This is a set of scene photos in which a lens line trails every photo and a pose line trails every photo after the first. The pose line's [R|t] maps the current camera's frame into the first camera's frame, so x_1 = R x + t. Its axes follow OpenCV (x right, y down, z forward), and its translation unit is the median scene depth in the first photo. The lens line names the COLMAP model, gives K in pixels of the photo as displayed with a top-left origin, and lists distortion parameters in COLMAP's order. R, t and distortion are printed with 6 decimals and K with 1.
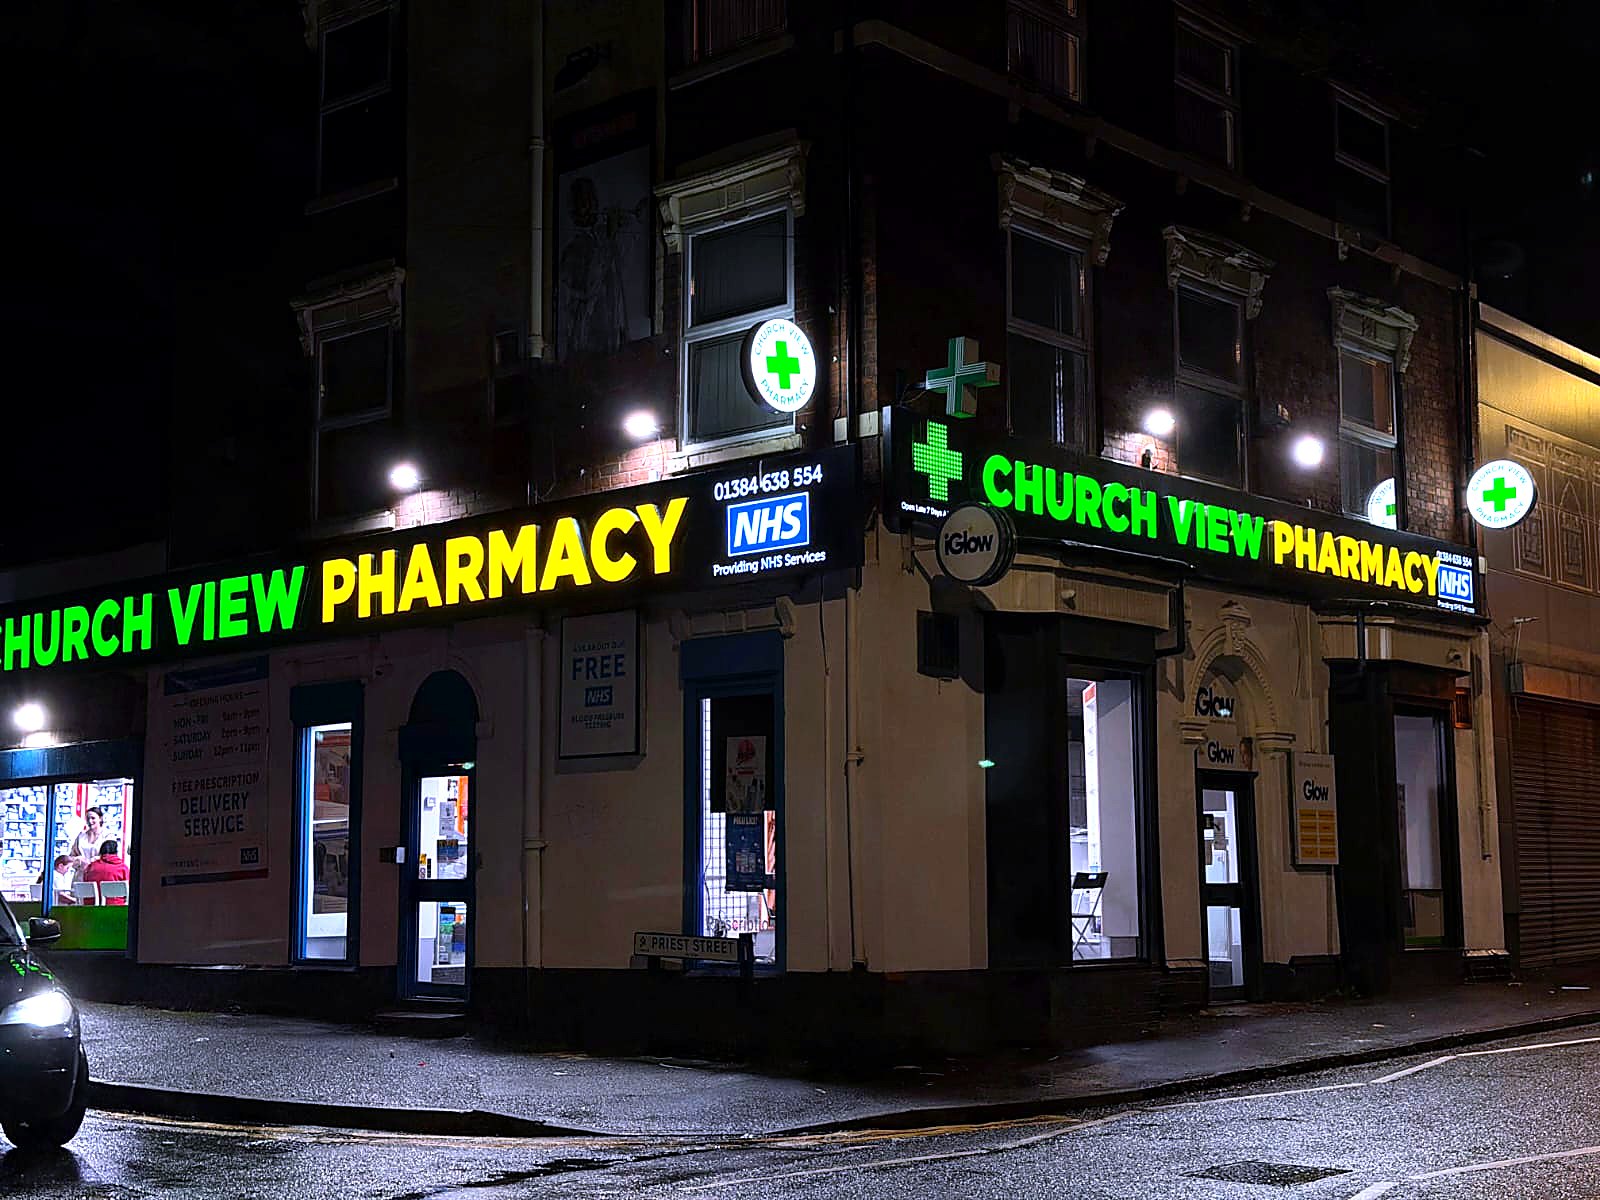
lens RADIAL K [[2130.6, 0, 800.0], [0, 2130.6, 600.0], [0, 0, 1]] dist [0.078423, -0.028474]
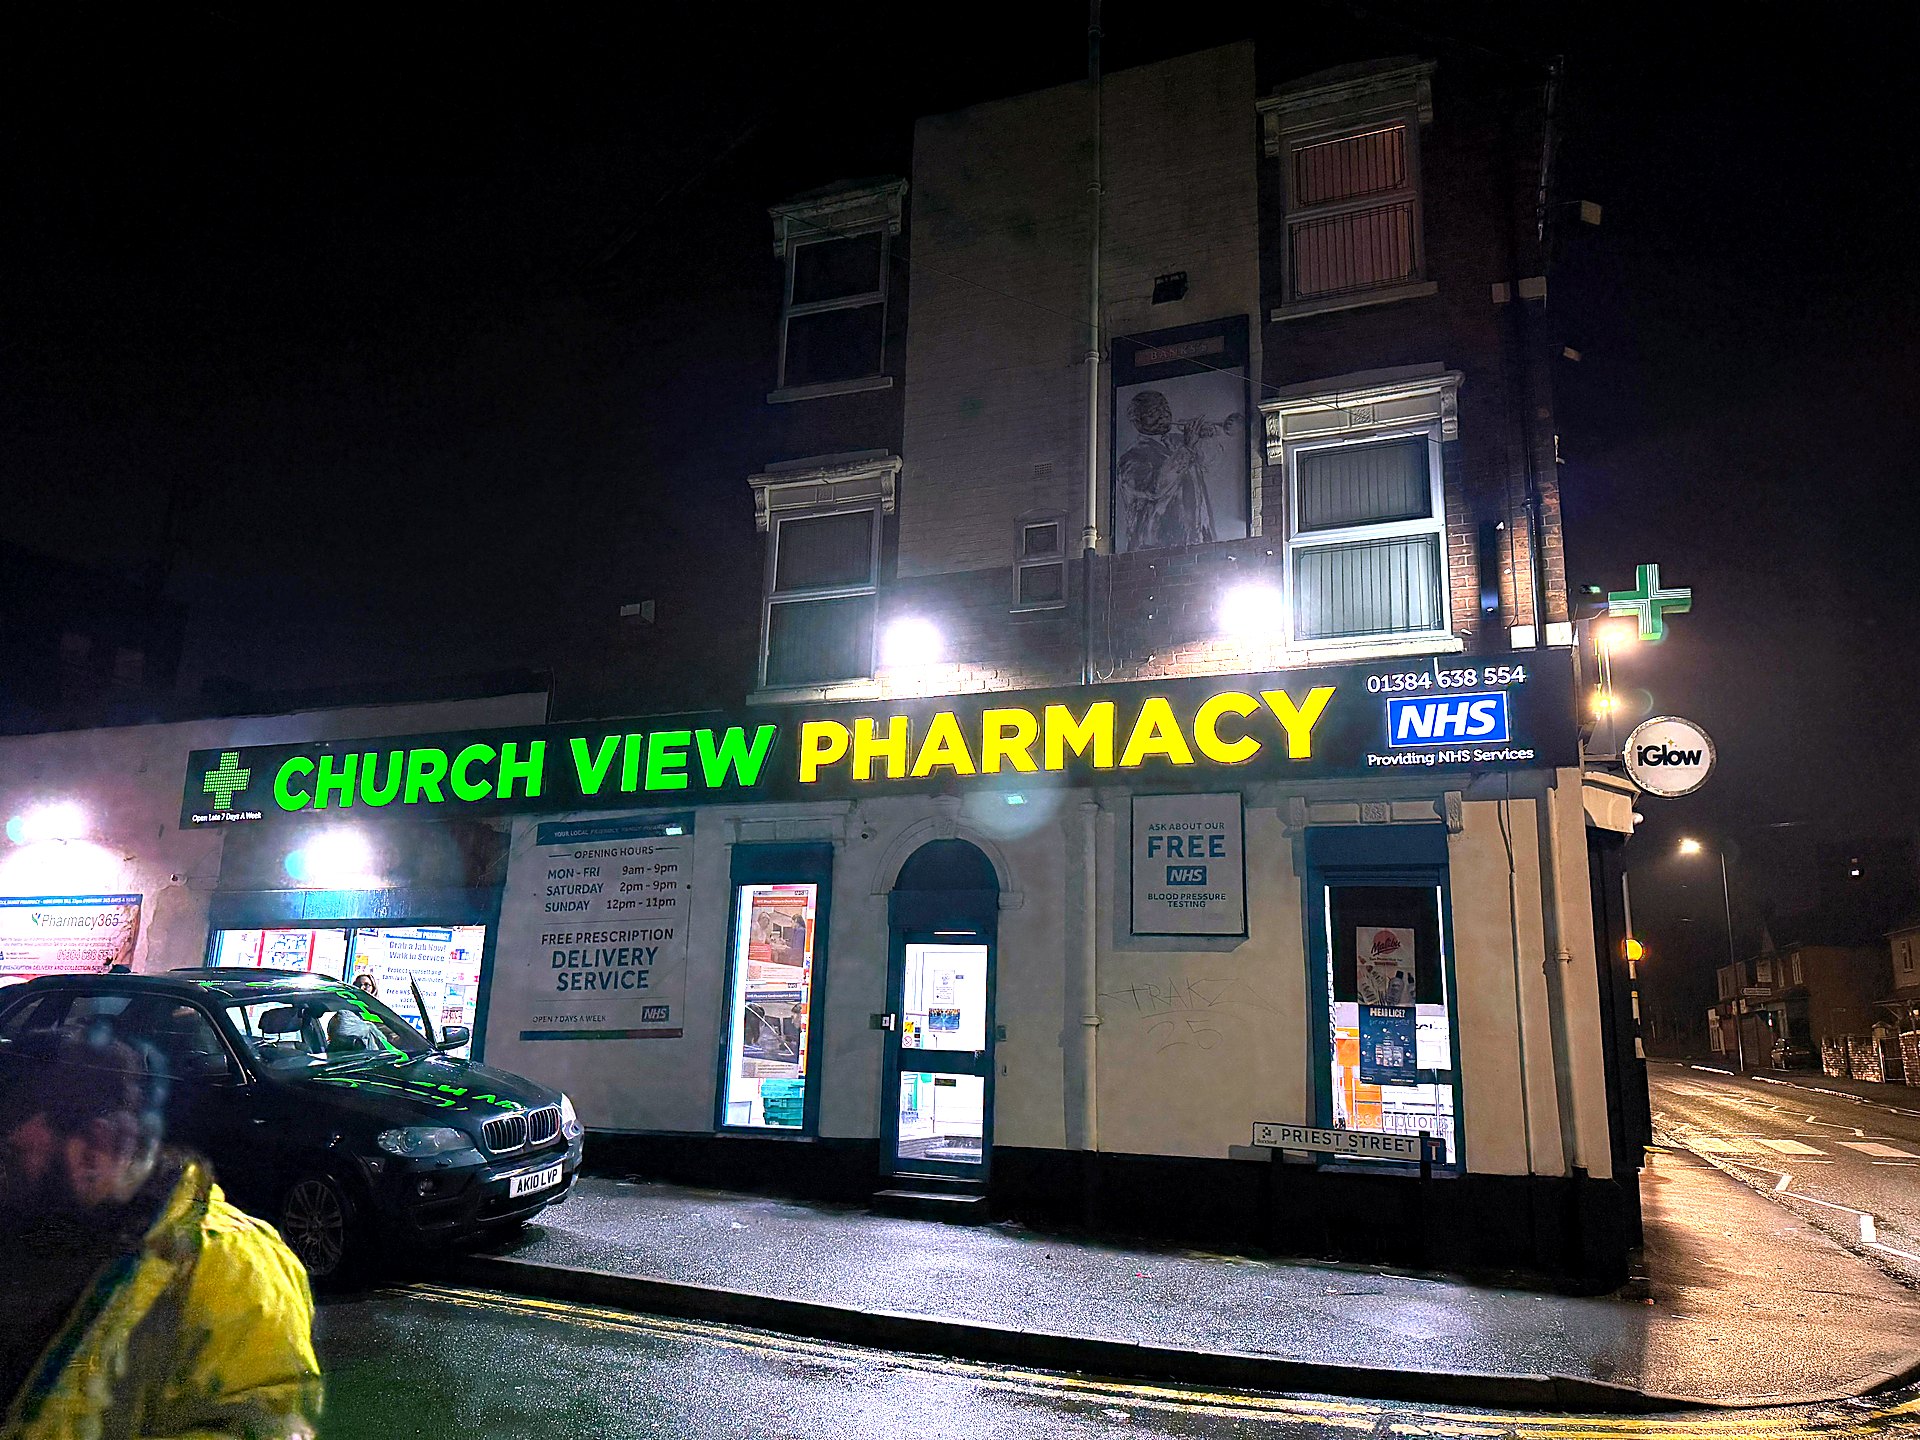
lens RADIAL K [[1370.9, 0, 910.3], [0, 1370.9, 721.1], [0, 0, 1]] dist [0.185078, -0.404731]
pose [[0.942640, 0.126555, 0.308891, -0.413894], [-0.090848, 0.987679, -0.127422, 0.065944], [-0.321211, 0.092051, 0.942523, 0.404499]]
